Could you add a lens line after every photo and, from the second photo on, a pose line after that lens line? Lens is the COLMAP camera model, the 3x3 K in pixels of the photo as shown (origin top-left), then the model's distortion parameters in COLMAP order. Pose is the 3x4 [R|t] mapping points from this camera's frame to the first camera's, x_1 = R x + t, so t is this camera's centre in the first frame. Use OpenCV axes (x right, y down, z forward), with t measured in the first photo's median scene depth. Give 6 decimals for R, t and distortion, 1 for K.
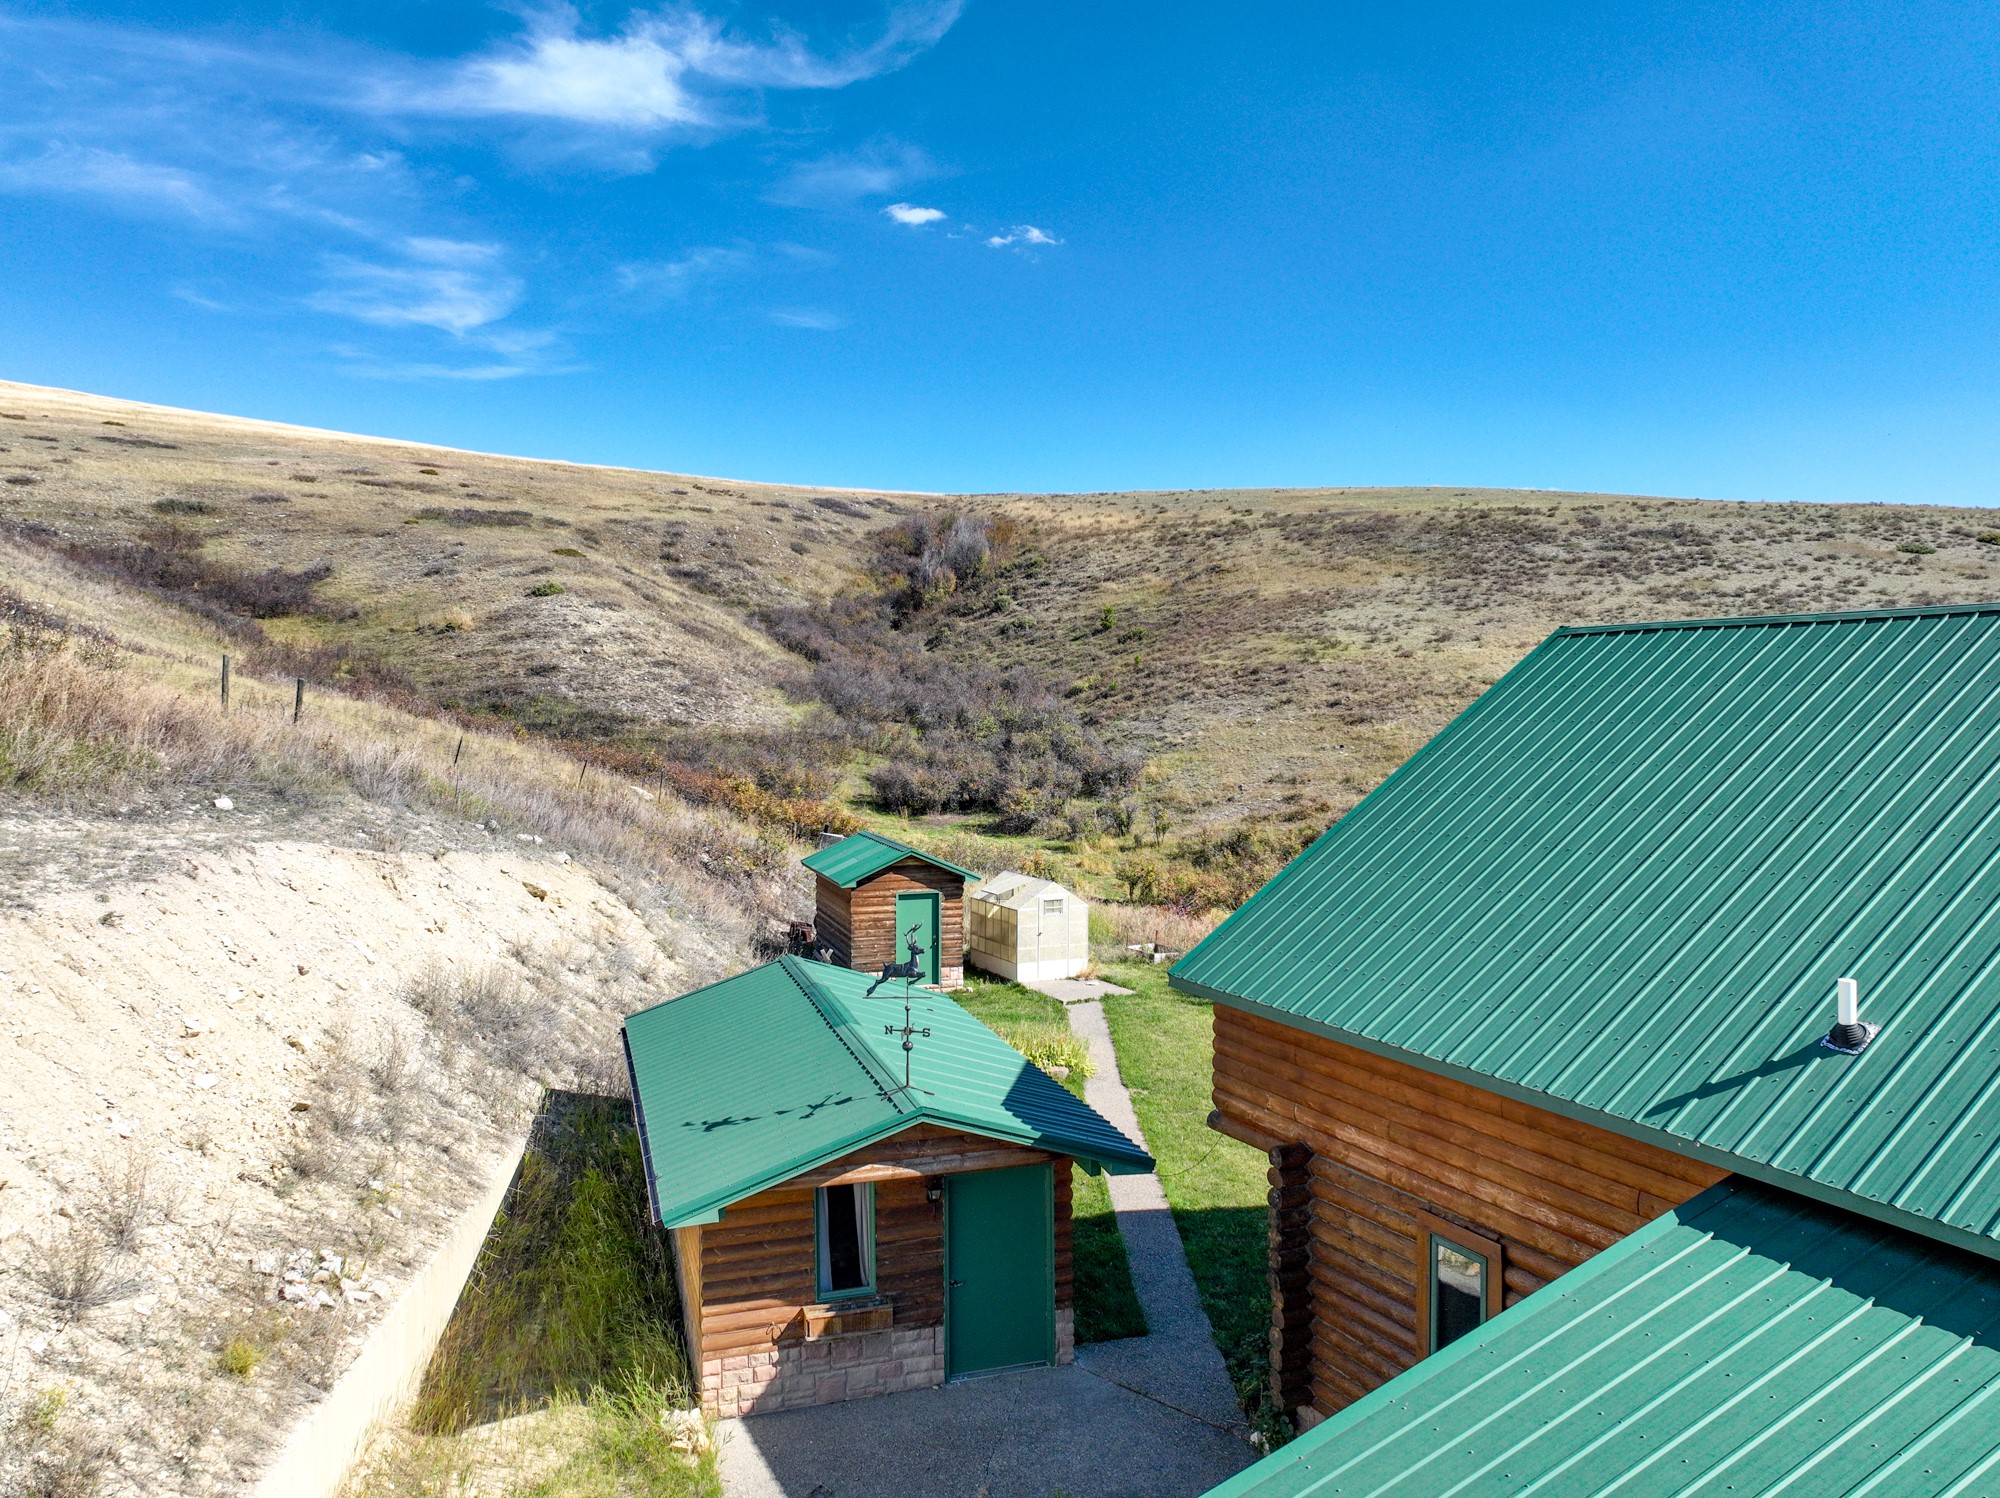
lens RADIAL K [[1411.7, 0, 1010.7], [0, 1411.7, 748.2], [0, 0, 1]] dist [-0.041154, 0.053953]
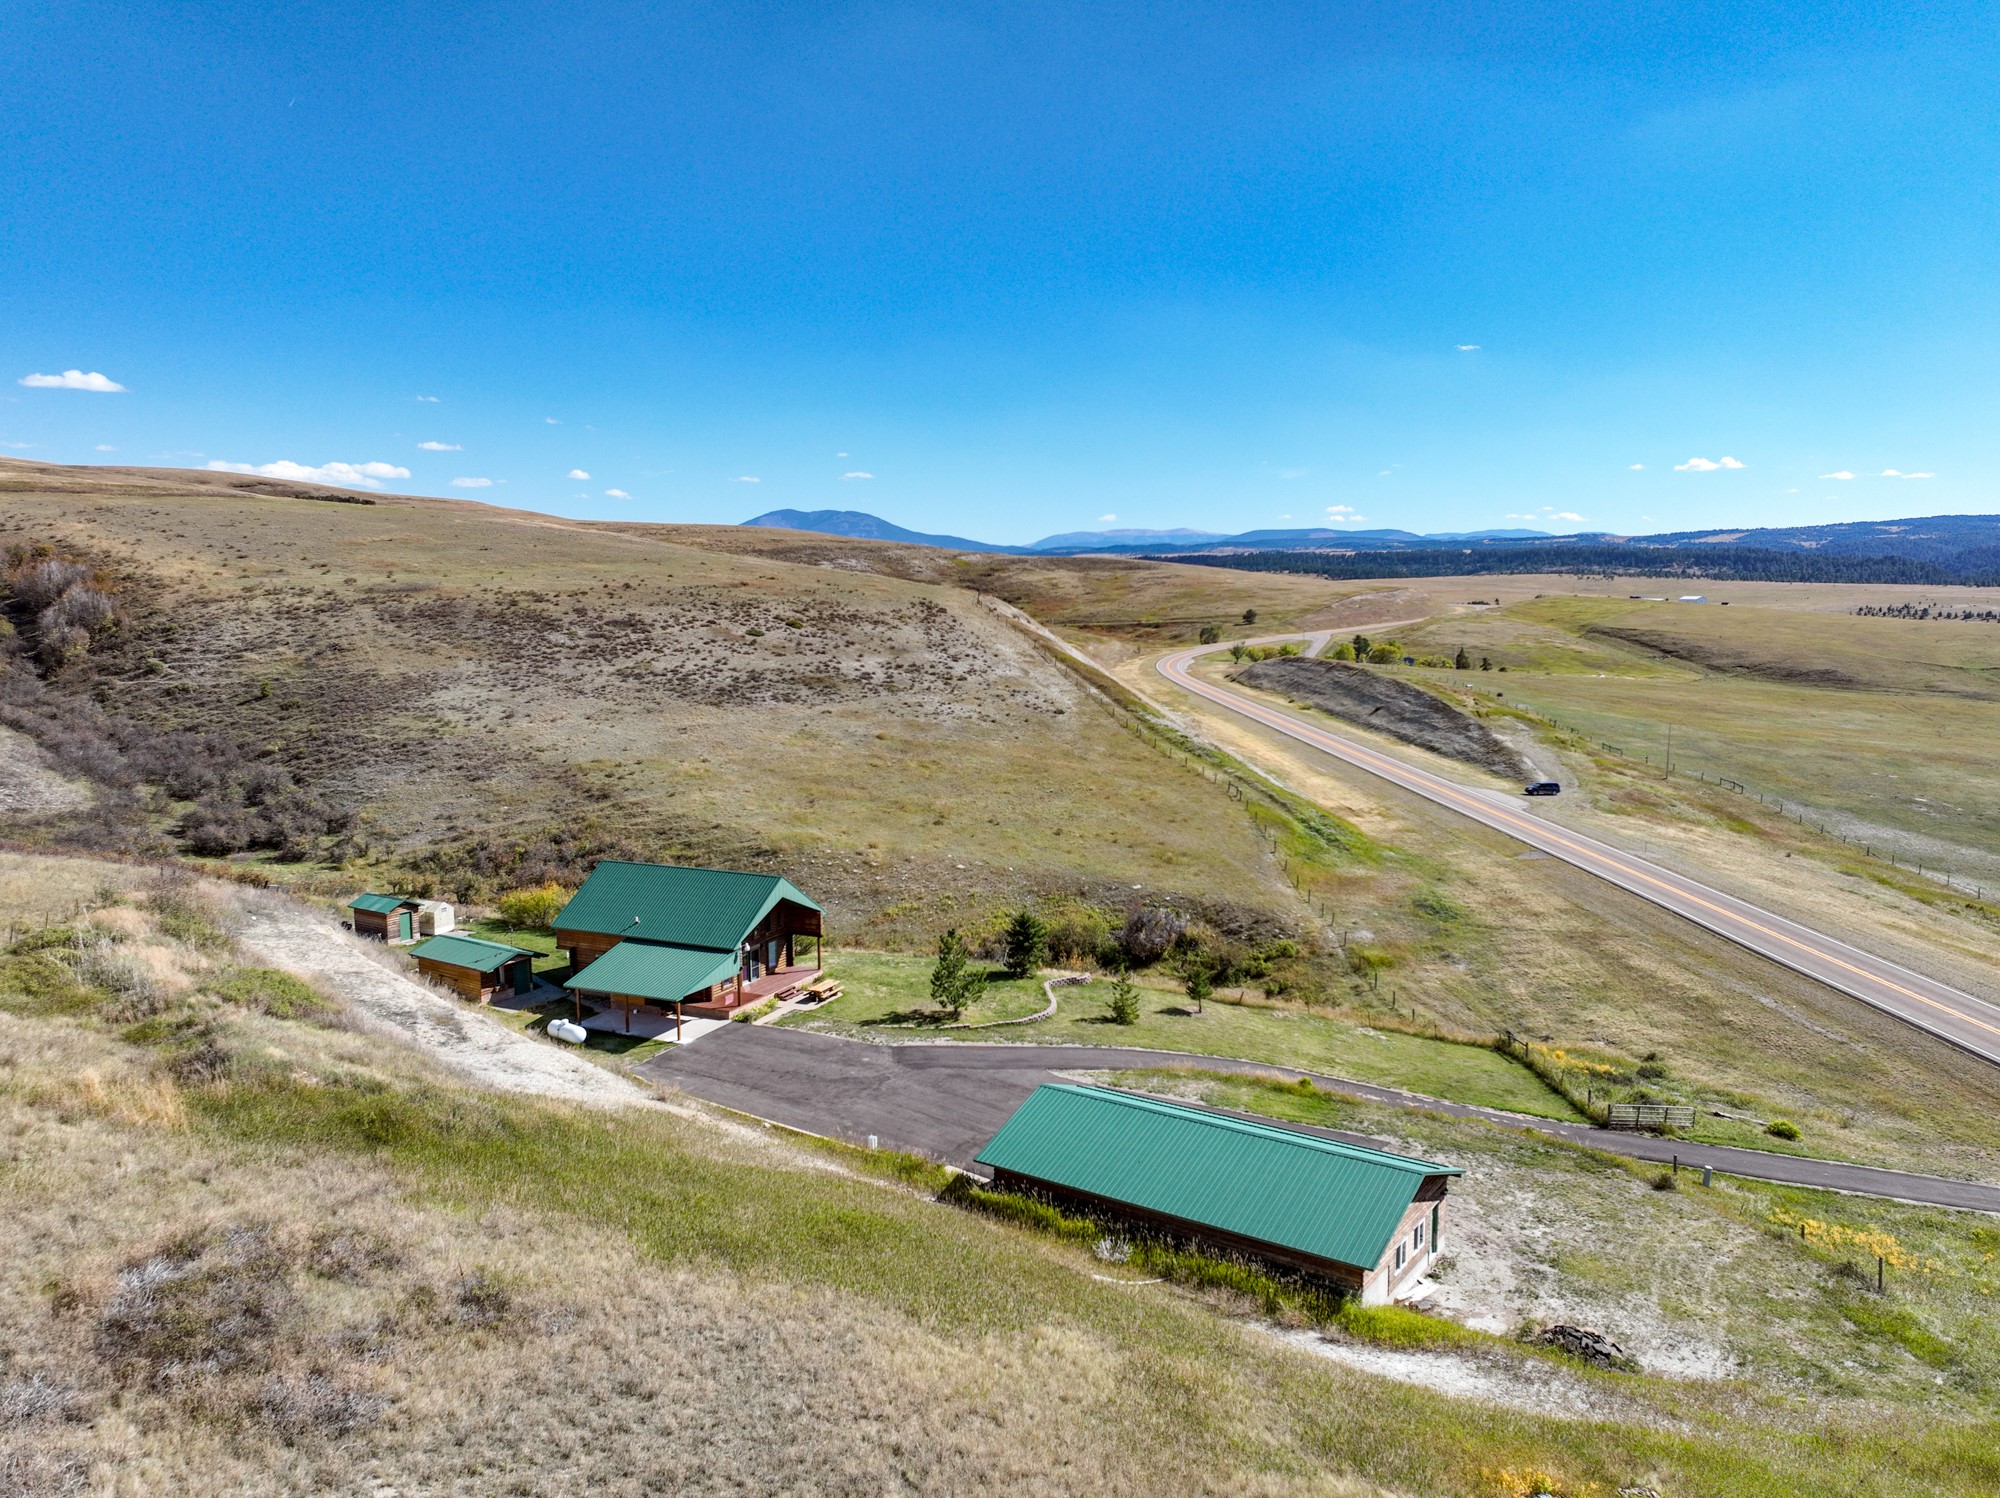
lens RADIAL K [[1411.7, 0, 1010.7], [0, 1411.7, 748.2], [0, 0, 1]] dist [-0.041154, 0.053953]
pose [[0.768134, -0.071526, 0.636282, -0.233481], [0.026108, 0.996413, 0.080492, -0.112557], [-0.639757, -0.045217, 0.767246, -0.531282]]
